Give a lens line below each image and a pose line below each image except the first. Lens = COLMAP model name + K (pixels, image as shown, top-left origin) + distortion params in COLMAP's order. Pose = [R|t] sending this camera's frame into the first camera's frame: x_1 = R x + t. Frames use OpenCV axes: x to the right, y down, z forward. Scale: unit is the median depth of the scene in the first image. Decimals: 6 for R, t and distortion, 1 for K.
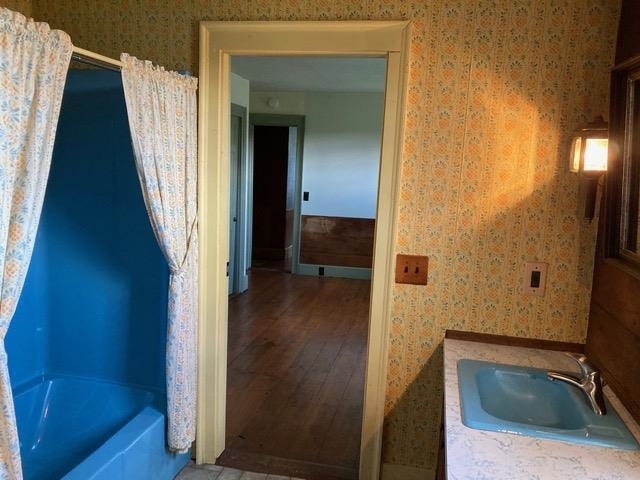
lens RADIAL K [[522.7, 0, 320.0], [0, 522.7, 240.0], [0, 0, 1]] dist [0.075235, -0.111419]
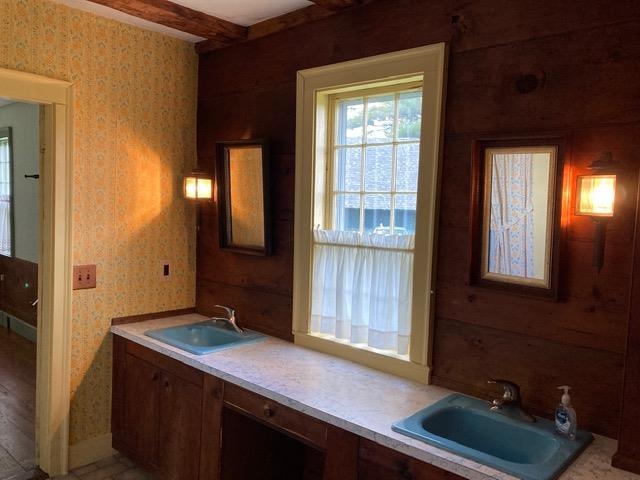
lens RADIAL K [[522.7, 0, 320.0], [0, 522.7, 240.0], [0, 0, 1]] dist [0.075235, -0.111419]
pose [[0.502830, -0.084423, 0.860253, -0.640919], [0.108976, 0.993470, 0.033798, -0.013345], [-0.857488, 0.076753, 0.508746, -0.131361]]
